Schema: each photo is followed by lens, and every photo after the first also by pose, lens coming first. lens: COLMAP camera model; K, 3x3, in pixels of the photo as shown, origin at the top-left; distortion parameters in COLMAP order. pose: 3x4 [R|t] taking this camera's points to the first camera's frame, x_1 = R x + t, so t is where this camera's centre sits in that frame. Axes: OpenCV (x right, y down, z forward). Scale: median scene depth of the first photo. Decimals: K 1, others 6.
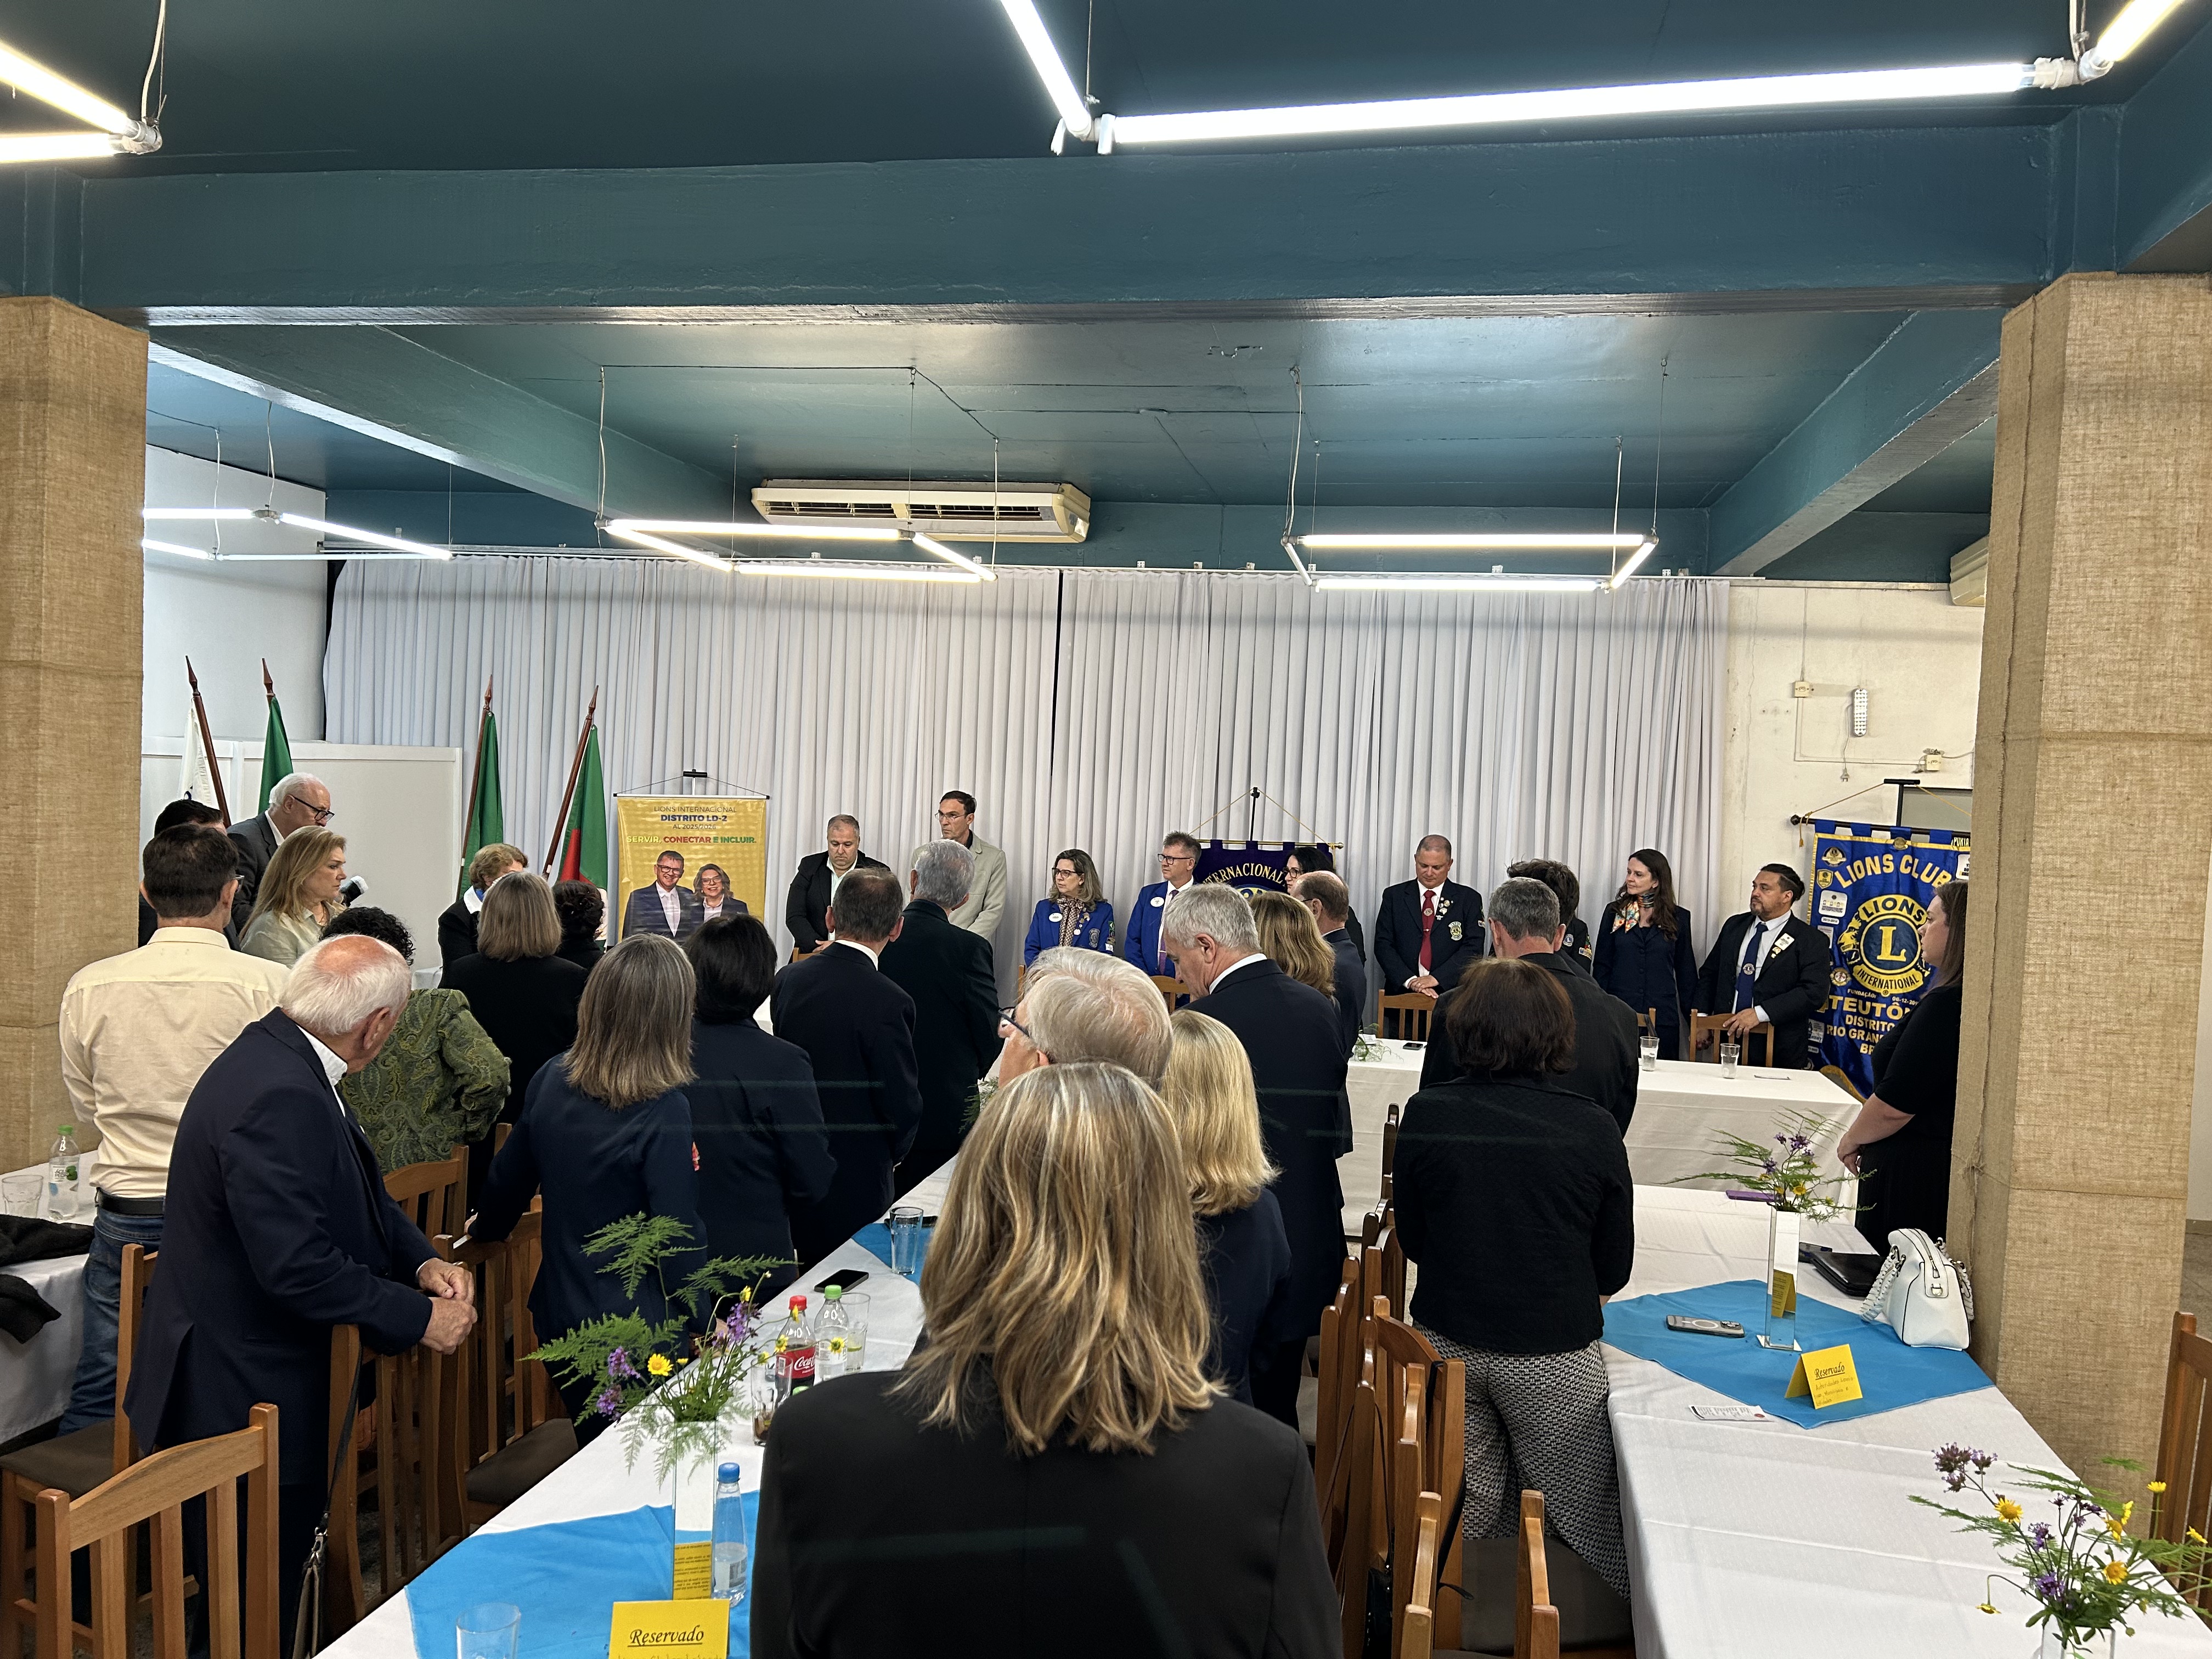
lens RADIAL K [[1799.0, 0, 1129.5], [0, 1799.0, 816.0], [0, 0, 1]] dist [0.070162, -0.101931]
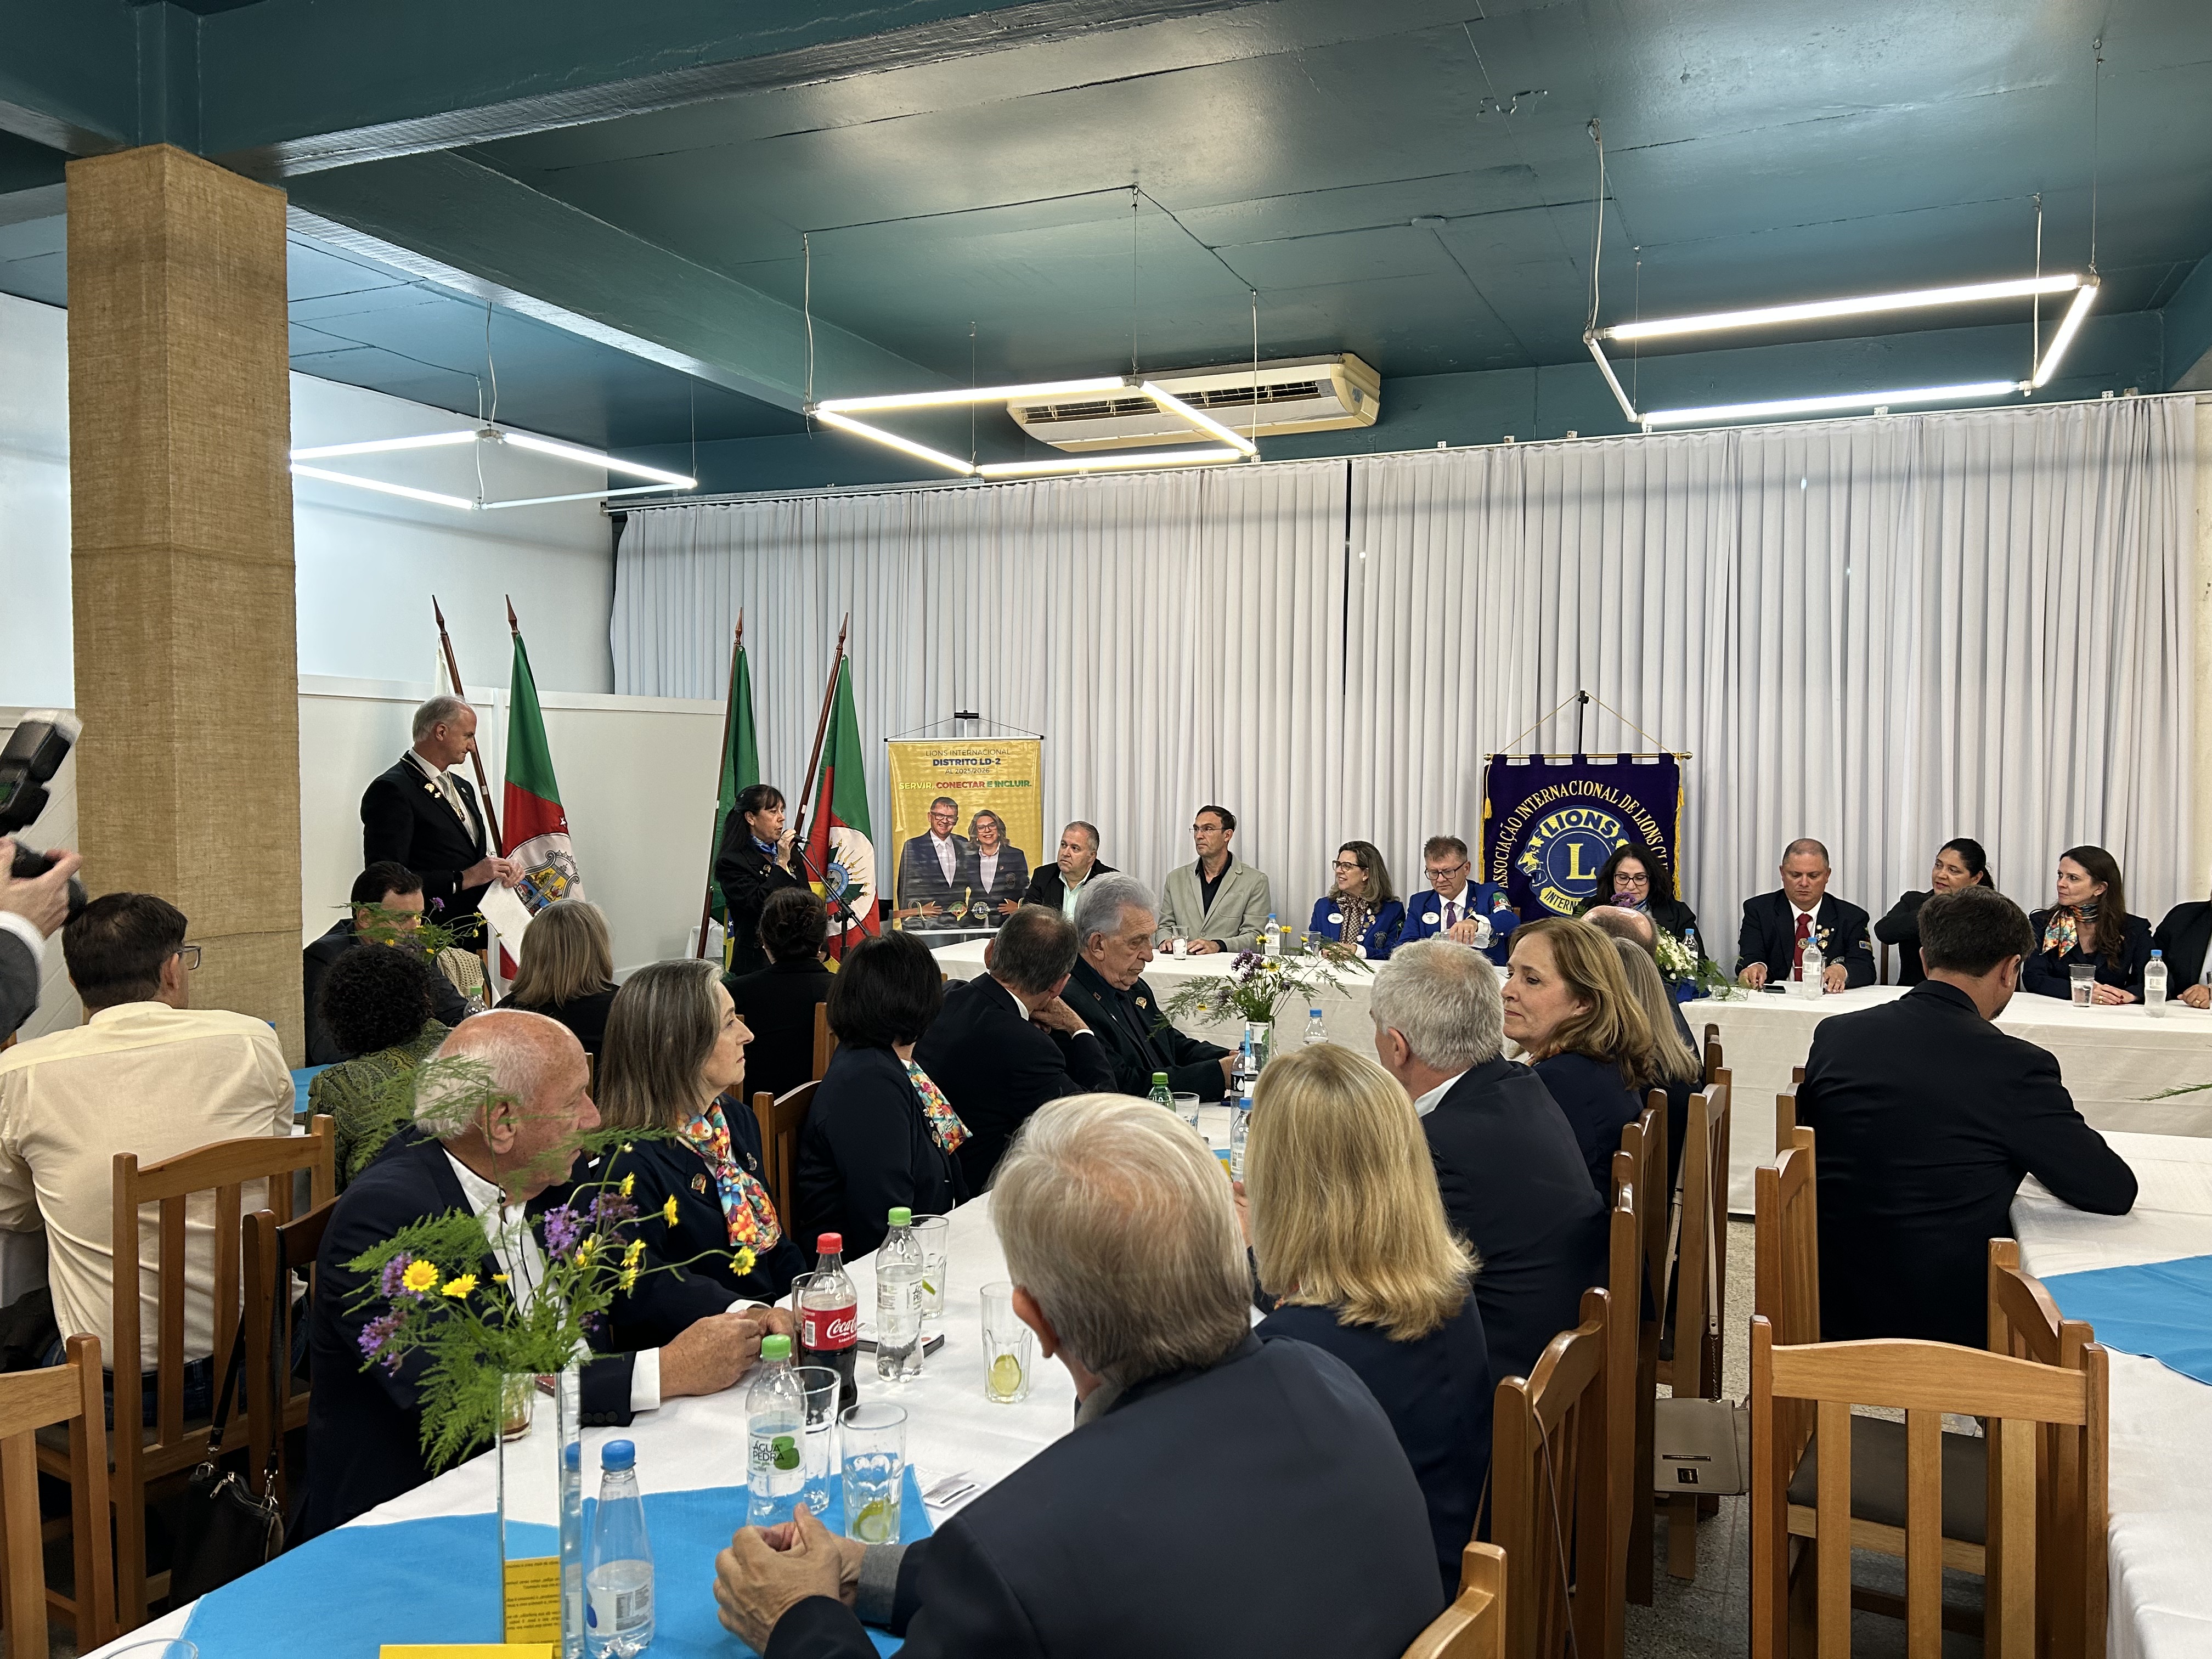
lens RADIAL K [[1762.8, 0, 1106.0], [0, 1762.8, 829.5], [0, 0, 1]] dist [0.035995, -0.041552]
pose [[0.974371, -0.034099, -0.222348, 0.033792], [0.033621, 0.999417, -0.005936, 0.048206], [0.222421, -0.001692, 0.974949, 0.137583]]
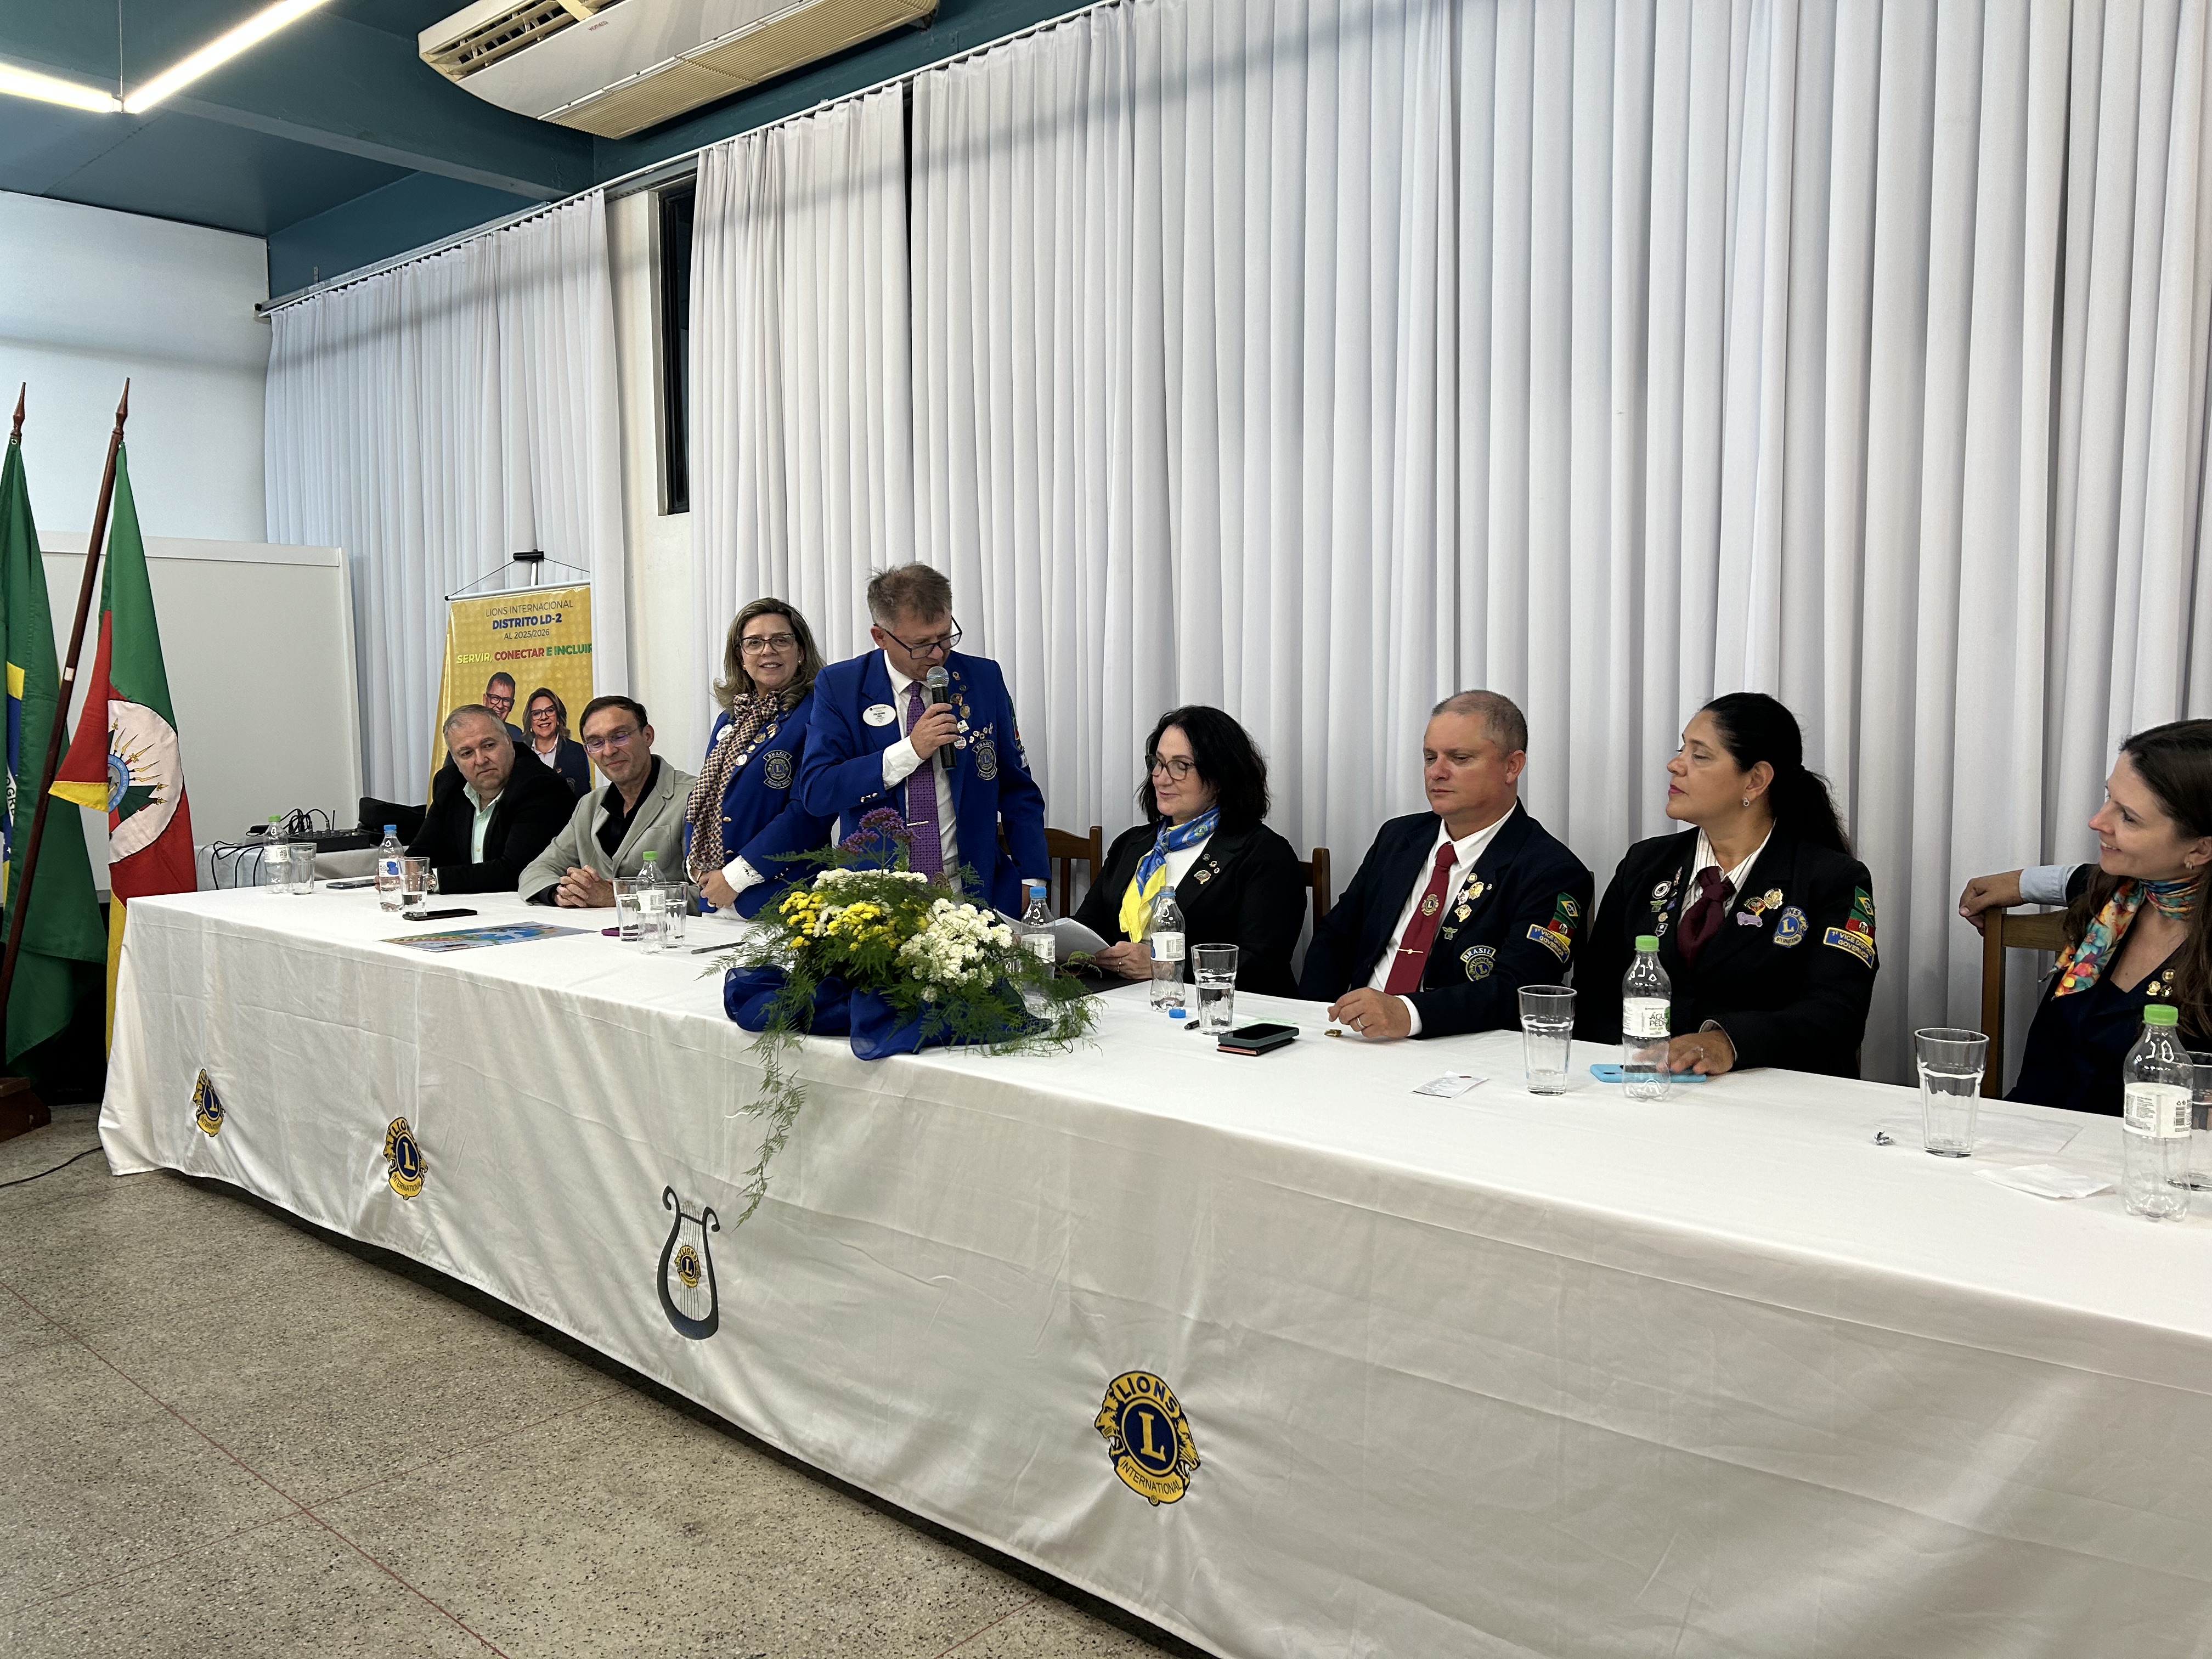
lens RADIAL K [[1740.0, 0, 1109.4], [0, 1740.0, 811.5], [0, 0, 1]] dist [0.048918, -0.062480]
pose [[0.844167, -0.013934, -0.535899, 0.305700], [0.027544, 0.999469, 0.017401, 0.073366], [0.535372, -0.029450, 0.844103, 0.649138]]
